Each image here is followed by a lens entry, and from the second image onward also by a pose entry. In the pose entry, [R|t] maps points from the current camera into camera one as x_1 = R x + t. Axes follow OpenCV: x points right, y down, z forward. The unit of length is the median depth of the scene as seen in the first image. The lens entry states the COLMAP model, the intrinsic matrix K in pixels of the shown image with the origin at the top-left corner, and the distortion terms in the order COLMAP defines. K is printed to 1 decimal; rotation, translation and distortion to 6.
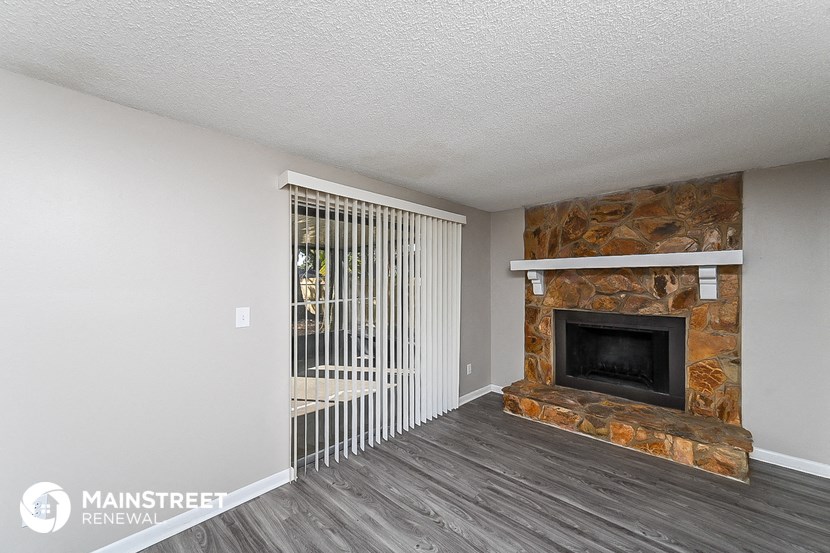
lens RADIAL K [[331.1, 0, 421.1], [0, 331.1, 274.4], [0, 0, 1]] dist [0.010666, 0.000121]
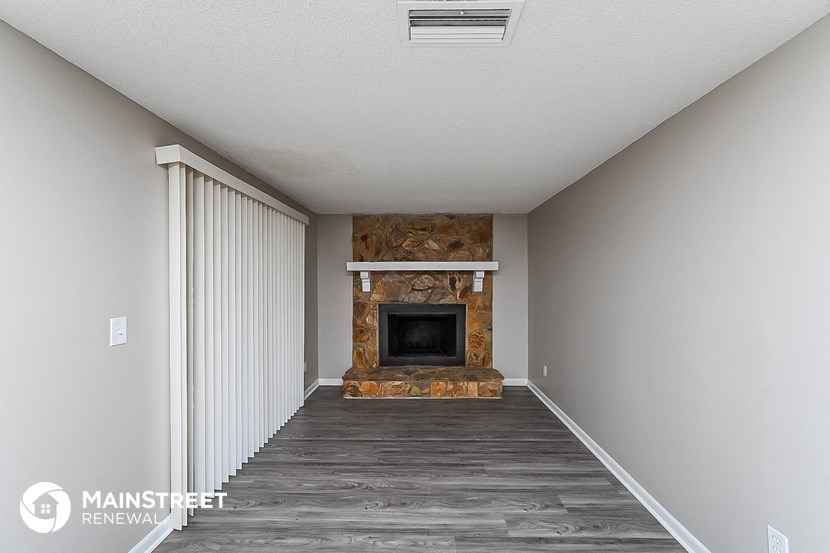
lens RADIAL K [[331.1, 0, 421.1], [0, 331.1, 274.4], [0, 0, 1]] dist [0.010666, 0.000121]
pose [[0.753672, 0.009539, 0.657181, -0.340167], [-0.013343, 0.999911, 0.000789, -0.004435], [-0.657115, -0.009364, 0.753732, 0.000787]]
